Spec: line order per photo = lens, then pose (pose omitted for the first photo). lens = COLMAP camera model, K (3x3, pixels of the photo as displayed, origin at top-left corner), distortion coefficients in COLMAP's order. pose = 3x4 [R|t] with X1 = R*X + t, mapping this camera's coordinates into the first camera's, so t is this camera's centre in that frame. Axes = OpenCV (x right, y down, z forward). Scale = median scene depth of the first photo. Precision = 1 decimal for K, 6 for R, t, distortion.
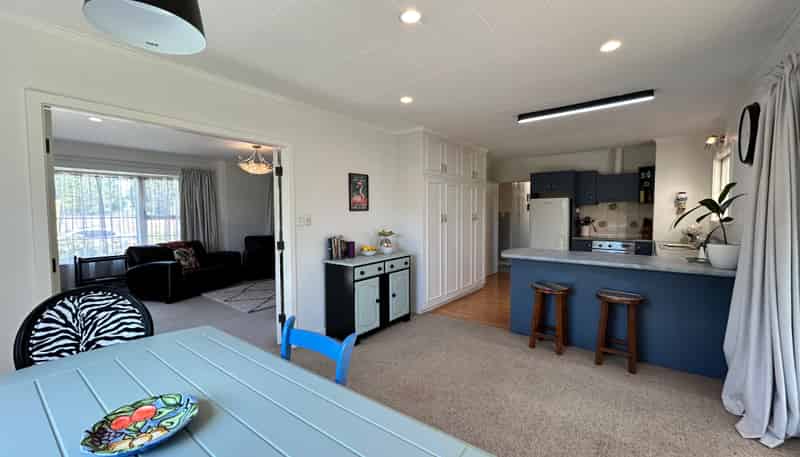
lens RADIAL K [[324.5, 0, 401.5], [0, 324.5, 228.4], [0, 0, 1]] dist [0.001622, 0.000190]
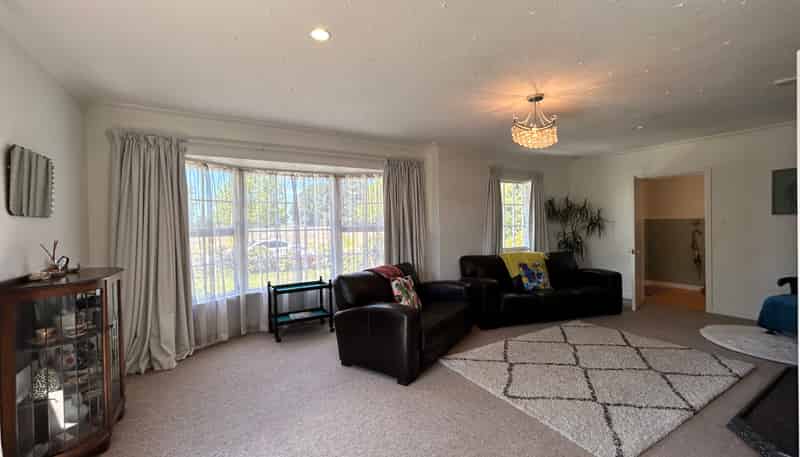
lens RADIAL K [[324.5, 0, 399.0], [0, 324.5, 228.6], [0, 0, 1]] dist [0.001622, 0.000190]
pose [[0.931988, -0.007923, -0.362402, -0.456333], [-0.002059, 0.999629, -0.027149, -0.017808], [0.362483, 0.026049, 0.931626, 0.413779]]
